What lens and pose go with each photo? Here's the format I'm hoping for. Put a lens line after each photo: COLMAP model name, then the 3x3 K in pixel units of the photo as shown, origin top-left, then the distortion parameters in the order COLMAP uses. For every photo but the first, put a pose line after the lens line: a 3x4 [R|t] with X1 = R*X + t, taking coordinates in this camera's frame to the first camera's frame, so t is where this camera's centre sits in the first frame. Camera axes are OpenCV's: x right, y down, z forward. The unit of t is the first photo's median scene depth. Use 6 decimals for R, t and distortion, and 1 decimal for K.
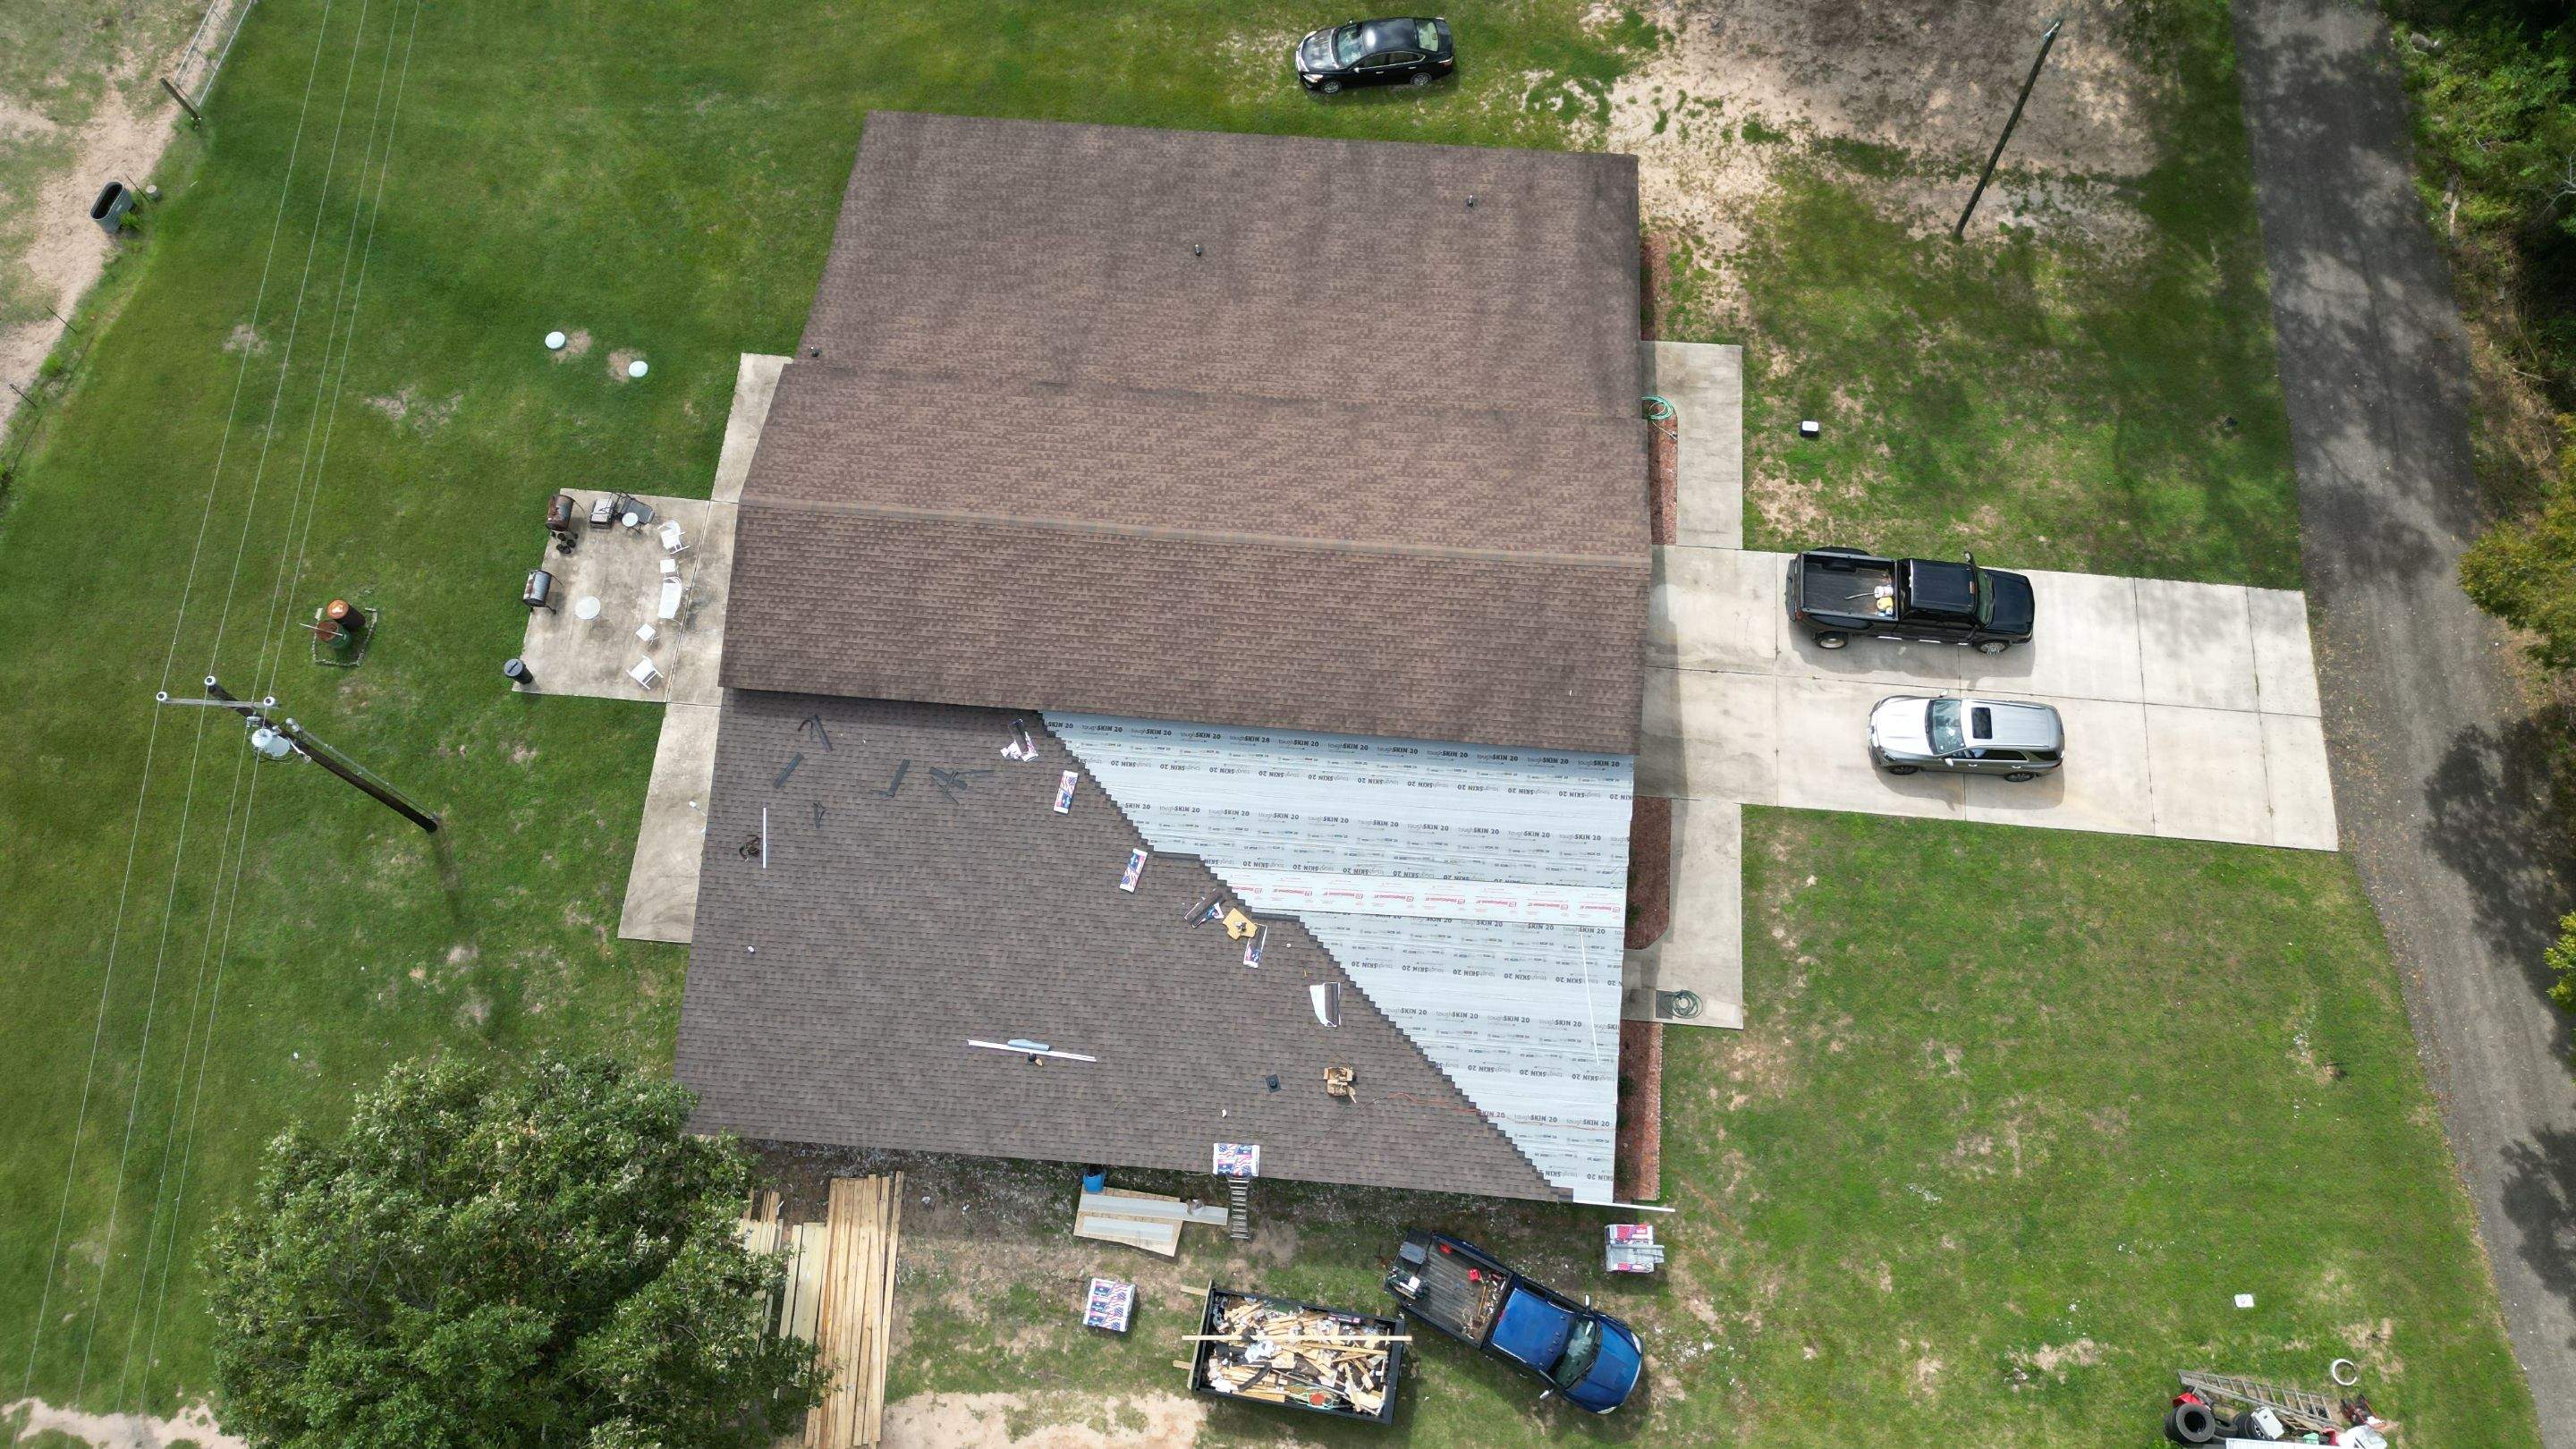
lens RADIAL K [[1850.1, 0, 1286.1], [0, 1850.1, 707.6], [0, 0, 1]] dist [0.098719, -0.157233]
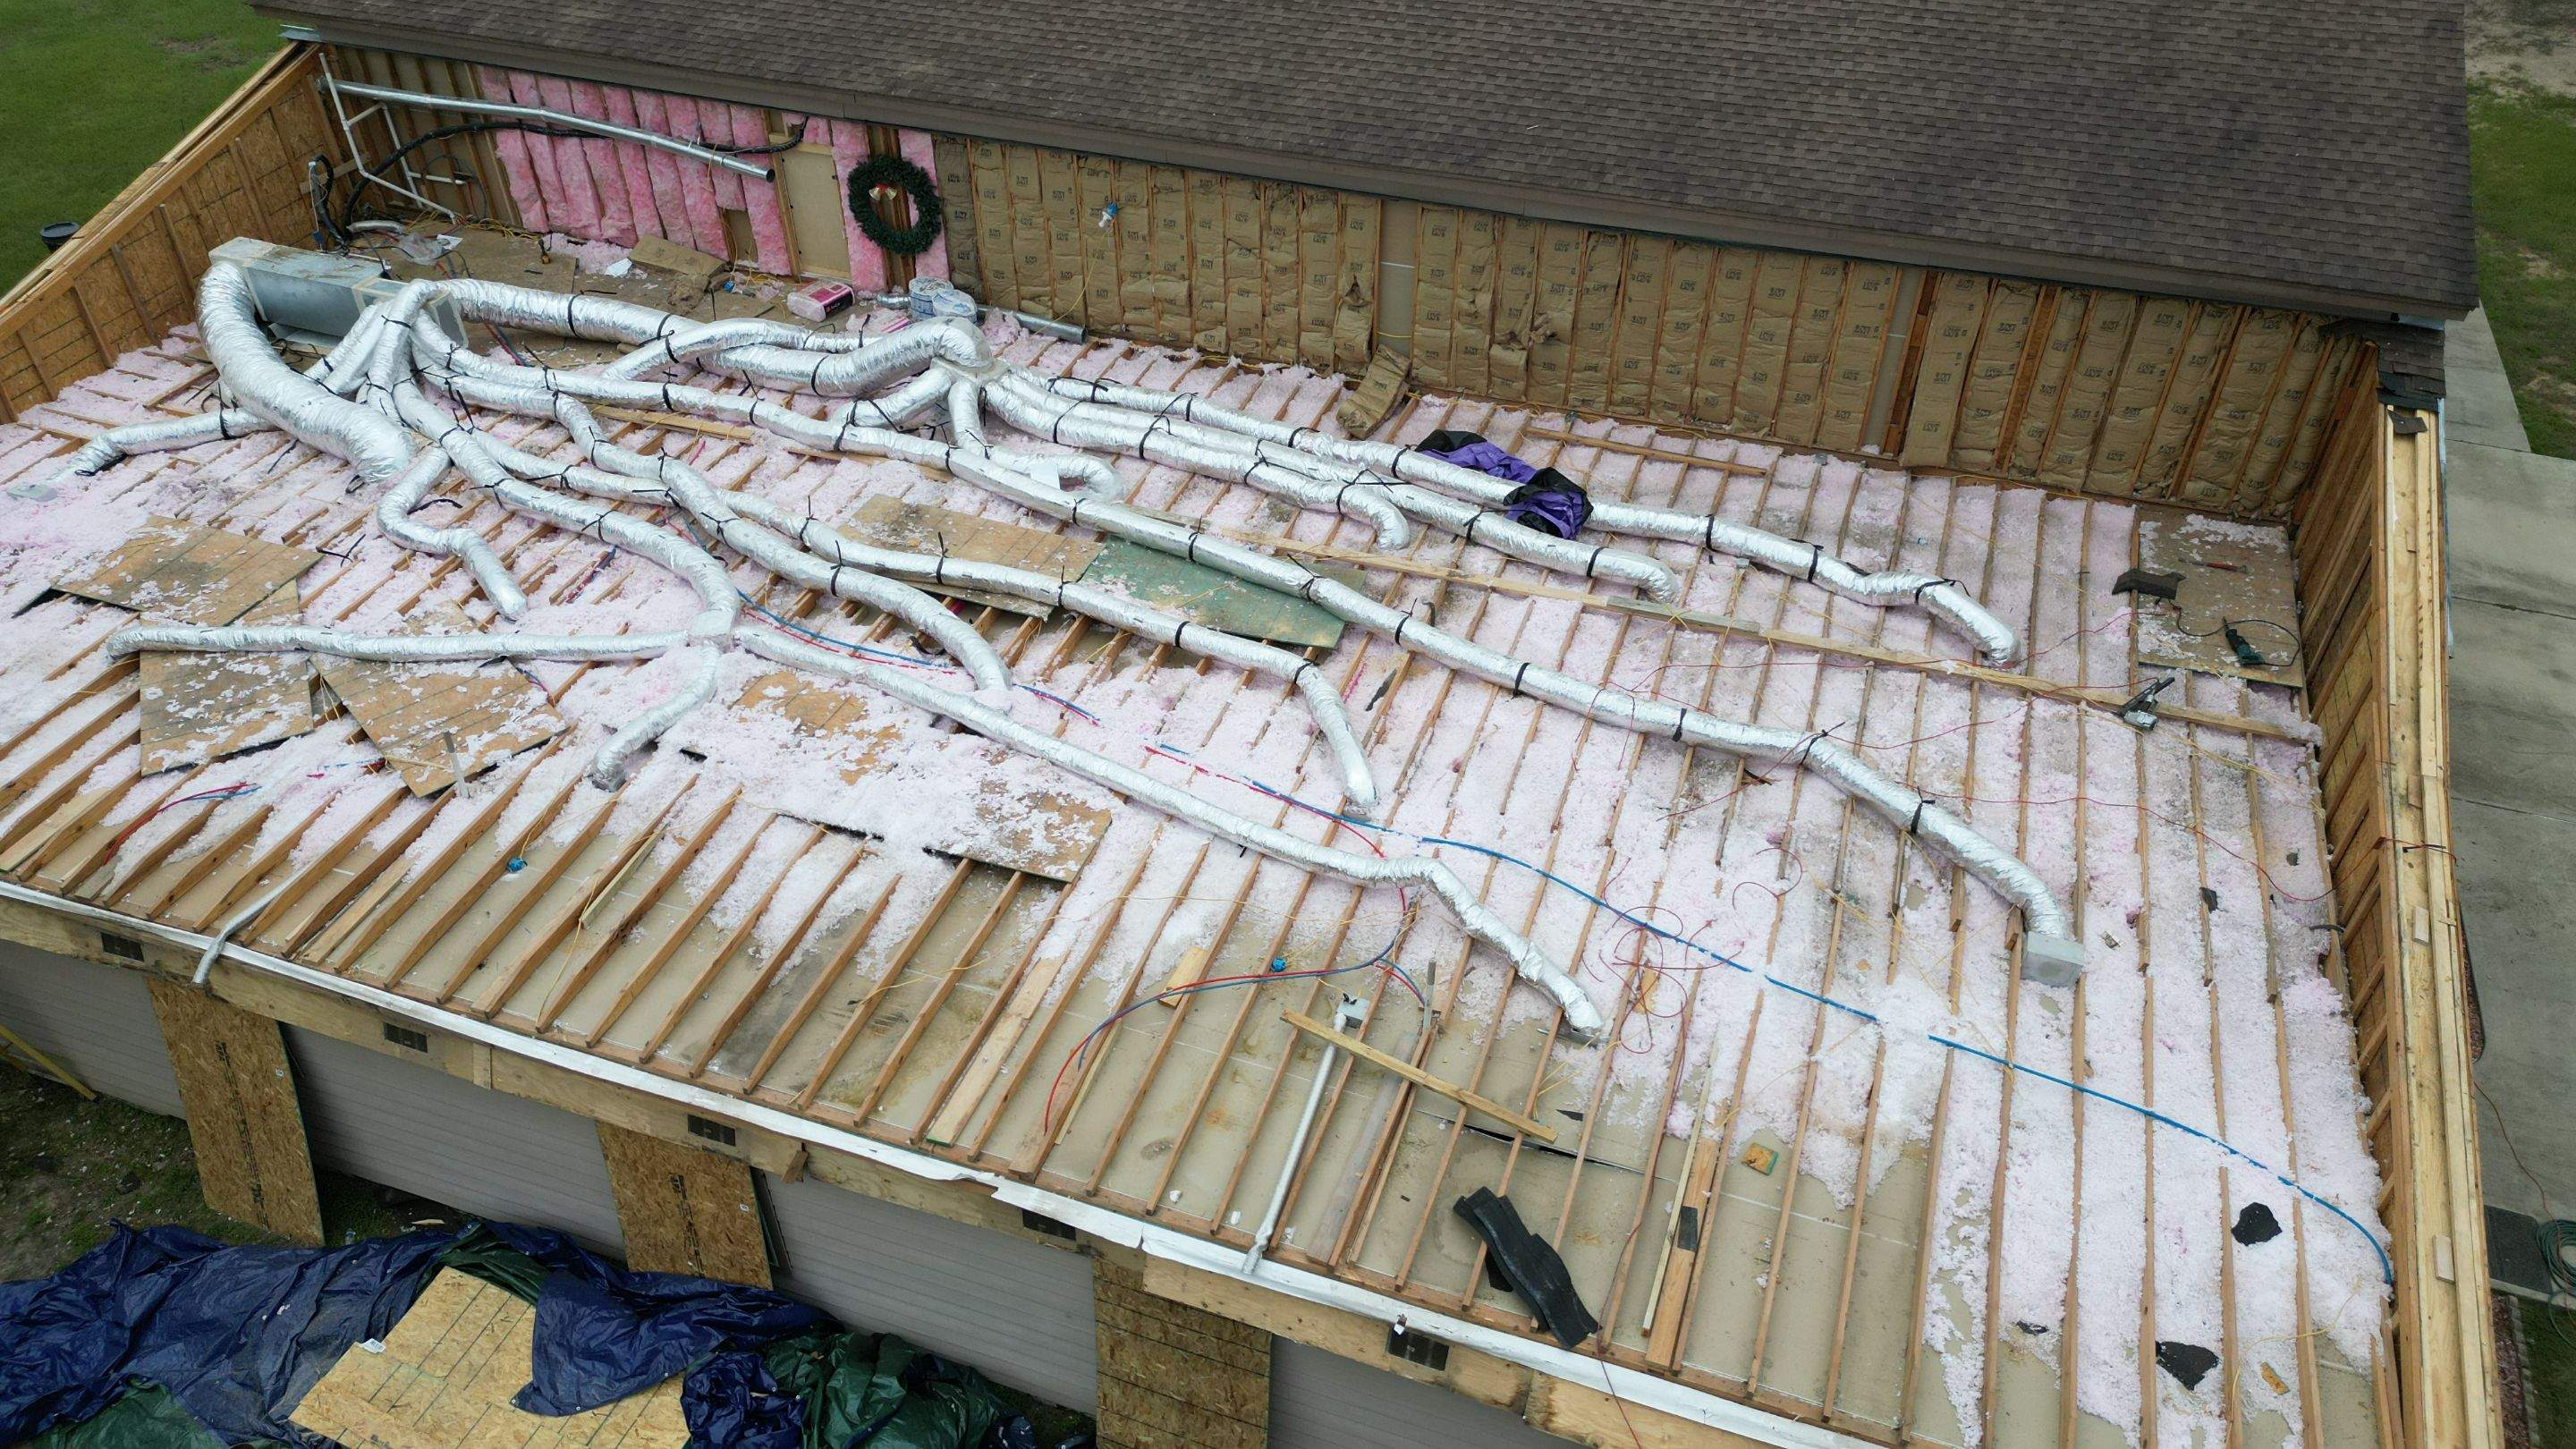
lens RADIAL K [[1803.9, 0, 1287.0], [0, 1803.9, 718.6], [0, 0, 1]] dist [0.086511, -0.100518]
pose [[0.966730, 0.170162, -0.190992, 0.051934], [-0.242455, 0.847543, -0.472108, 0.254739], [0.081539, 0.502708, 0.860602, 0.638006]]
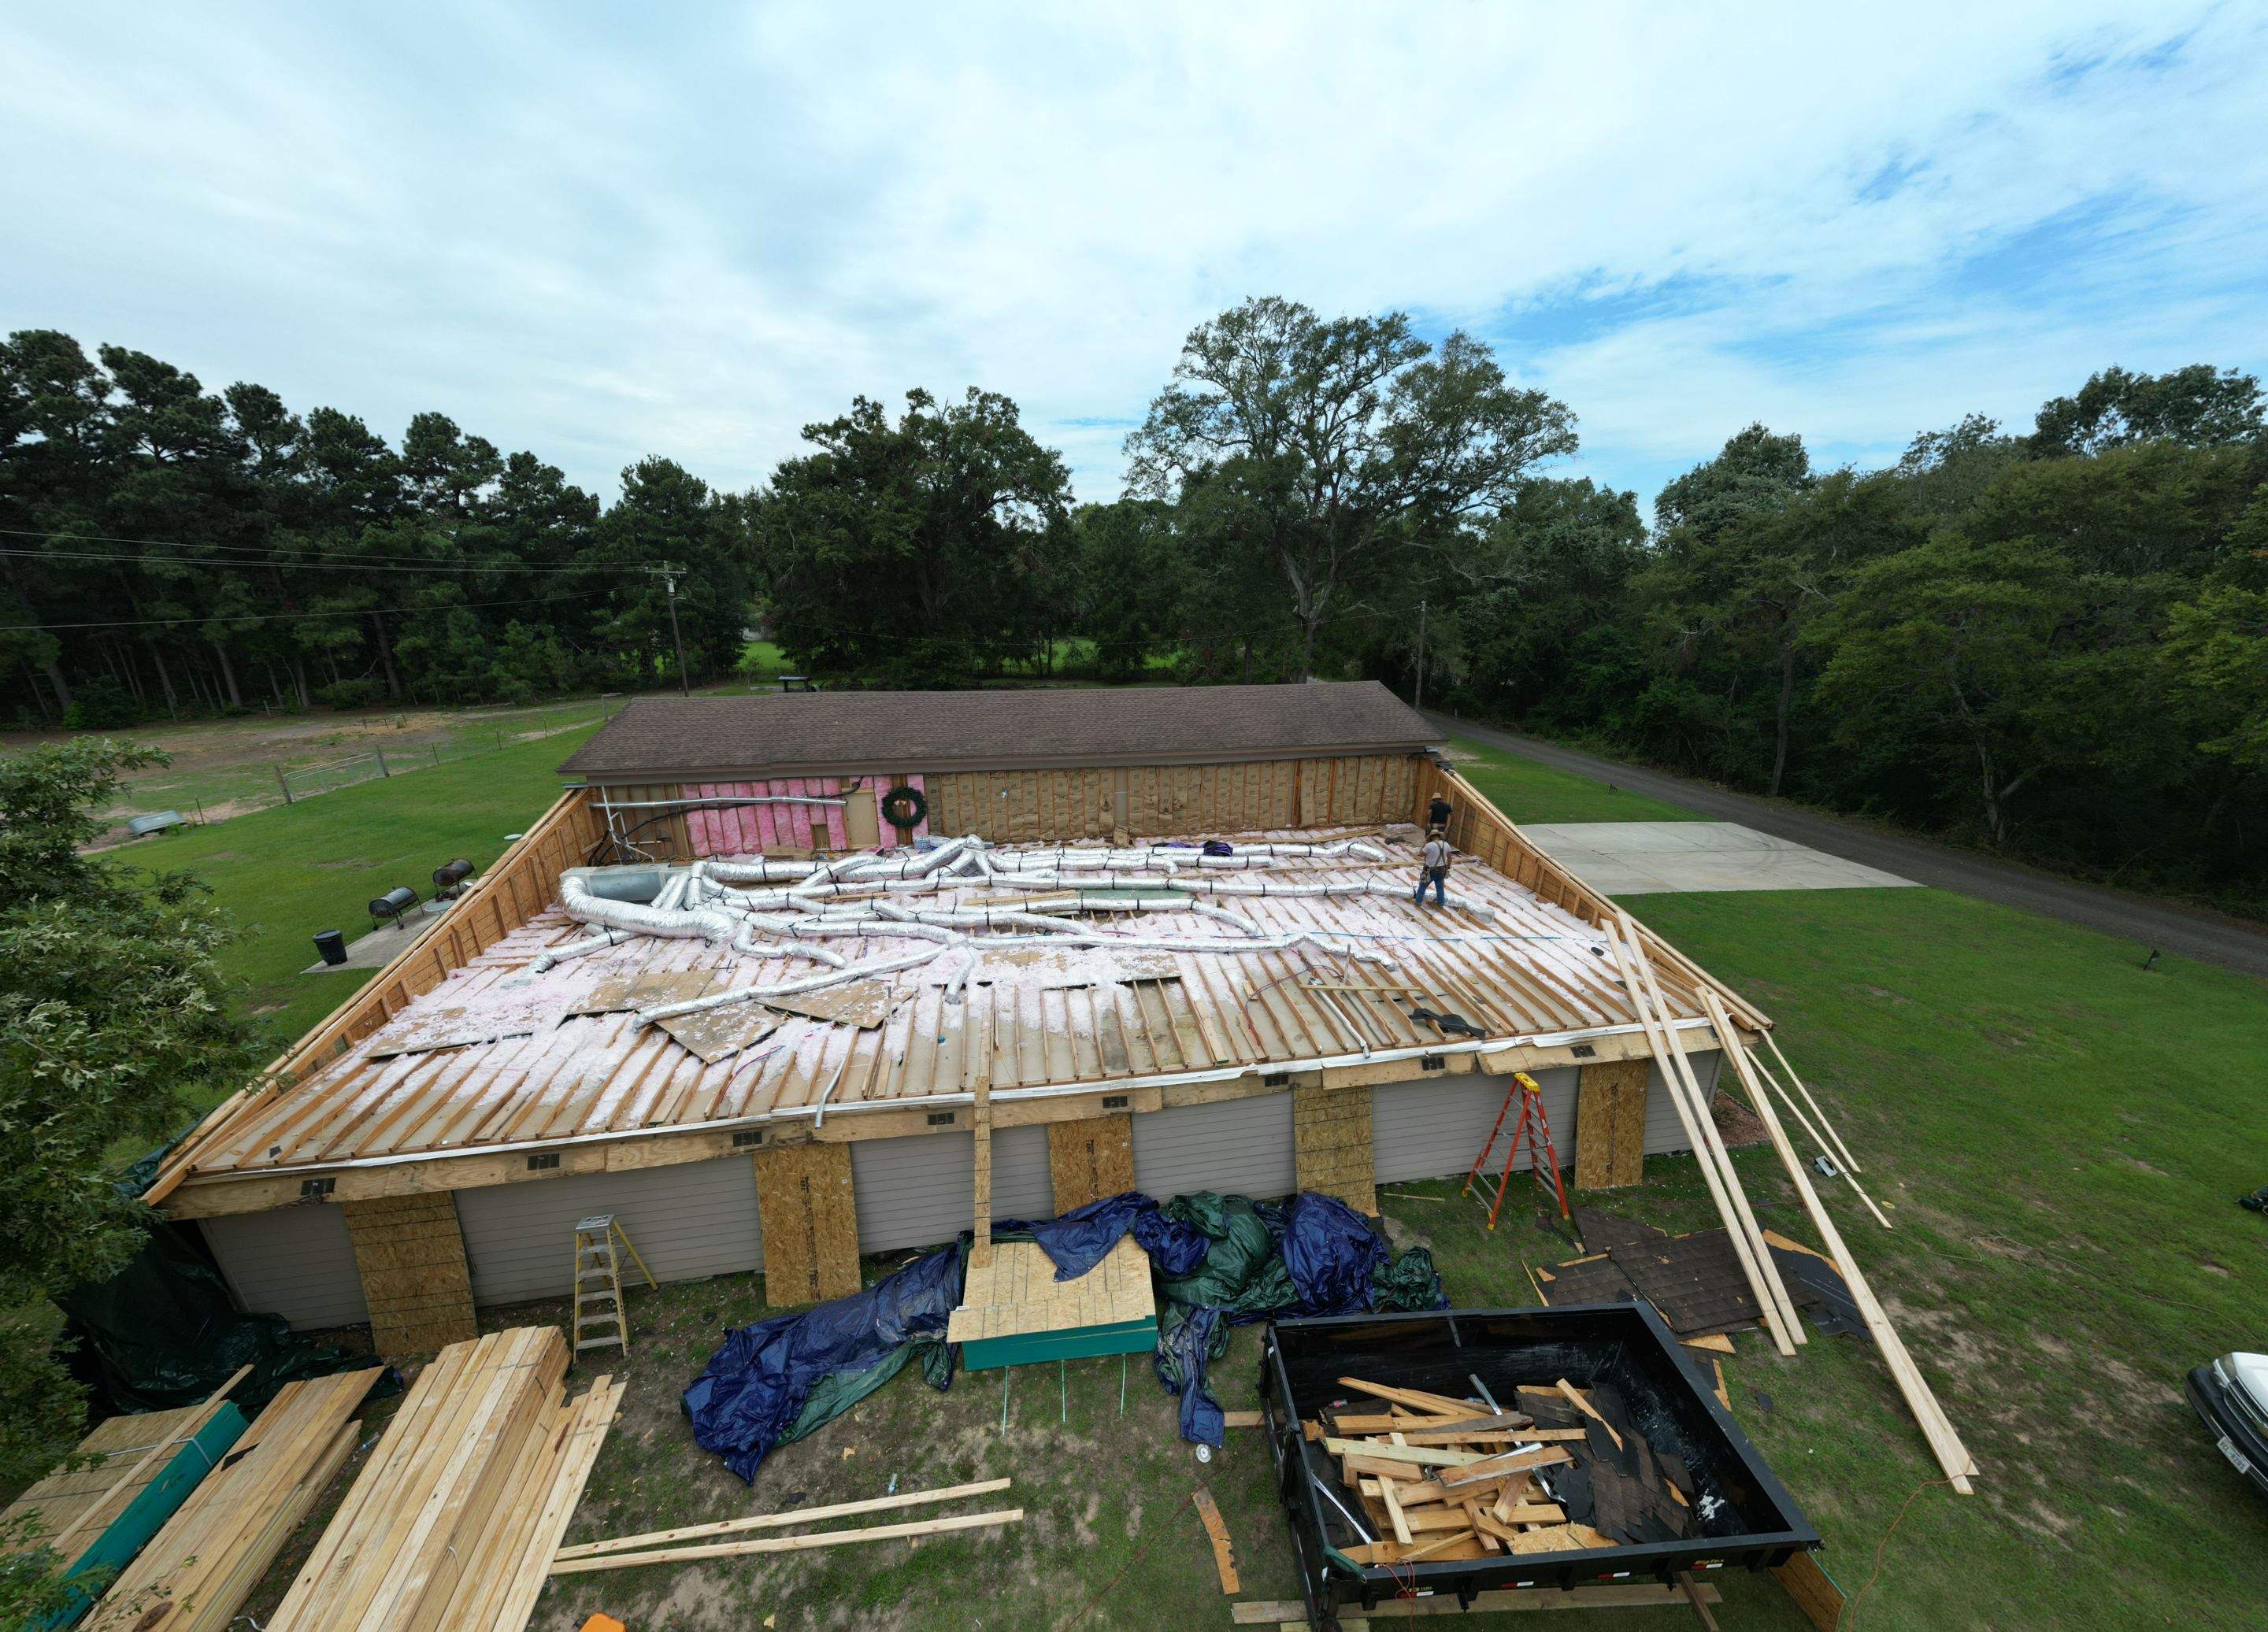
lens RADIAL K [[748.4, 0, 1134.2], [0, 748.4, 842.2], [0, 0, 1]] dist [0.025966, -0.008883]
pose [[0.970781, -0.063151, 0.231507, -0.095882], [0.219369, 0.624597, -0.749504, 0.320675], [-0.097266, 0.778390, 0.620200, 0.675629]]
